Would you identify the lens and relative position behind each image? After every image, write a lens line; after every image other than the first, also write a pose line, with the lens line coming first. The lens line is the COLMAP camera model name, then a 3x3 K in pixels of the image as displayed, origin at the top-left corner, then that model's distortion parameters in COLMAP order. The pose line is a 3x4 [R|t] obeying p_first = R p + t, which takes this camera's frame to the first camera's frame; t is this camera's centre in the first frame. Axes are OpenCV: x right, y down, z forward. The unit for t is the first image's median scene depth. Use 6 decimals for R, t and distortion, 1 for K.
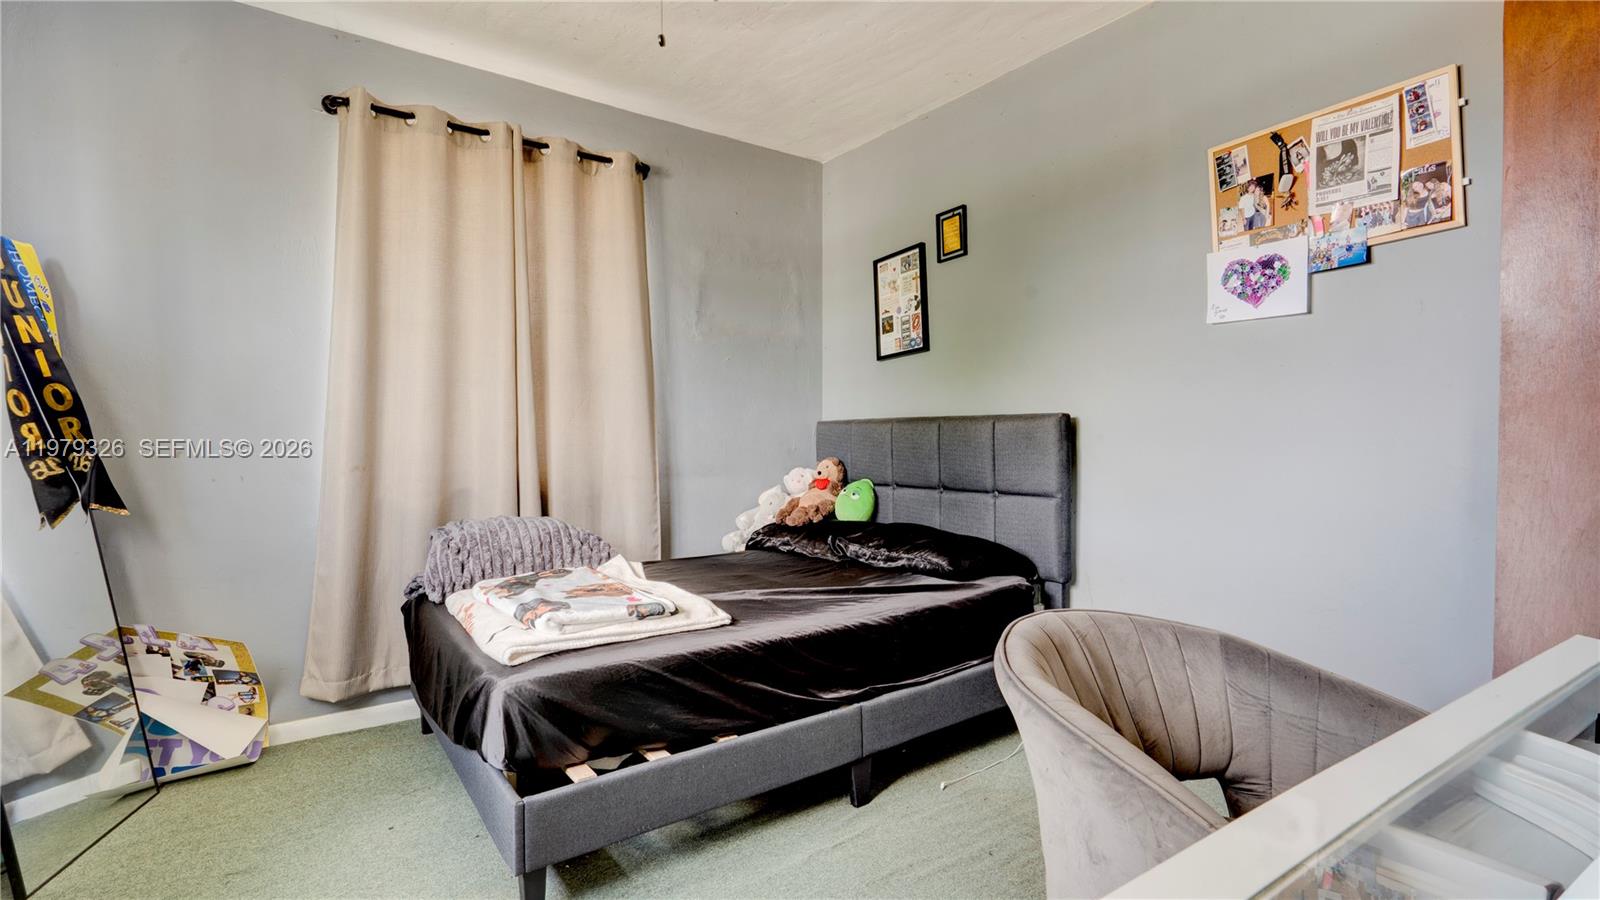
lens RADIAL K [[751.8, 0, 798.4], [0, 751.8, 450.5], [0, 0, 1]] dist [-0.025347, 0.009001]
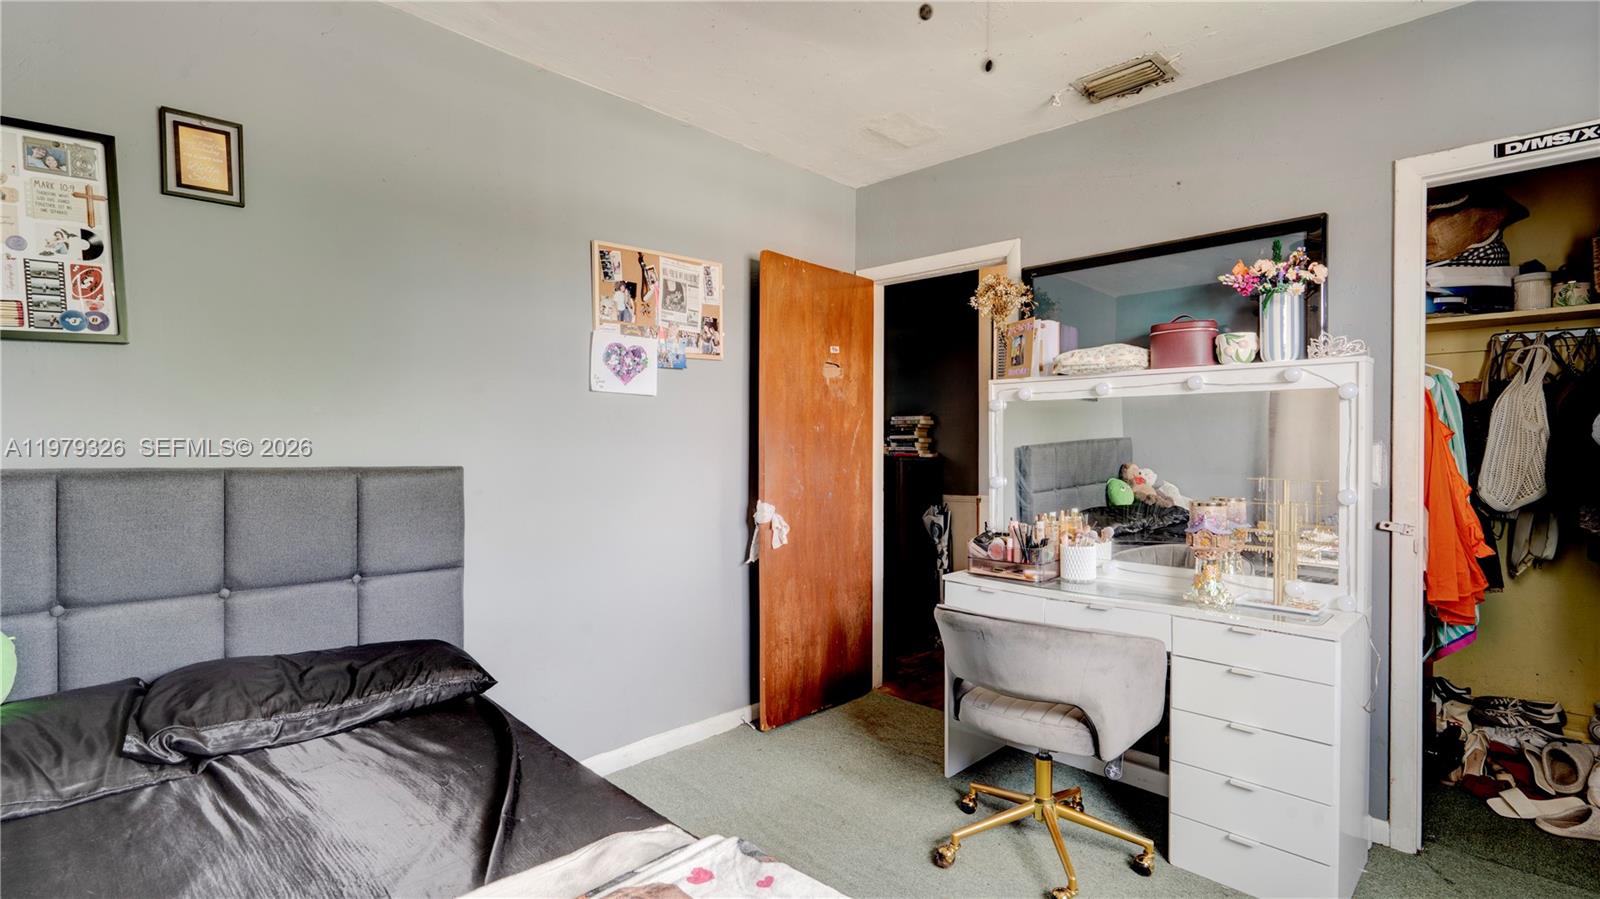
lens RADIAL K [[751.8, 0, 799.1], [0, 751.8, 447.1], [0, 0, 1]] dist [-0.025347, 0.009001]
pose [[-0.209376, -0.007869, 0.977803, -0.686628], [0.001294, 0.999965, 0.008324, -0.095819], [-0.977834, 0.003008, -0.209359, 0.975502]]
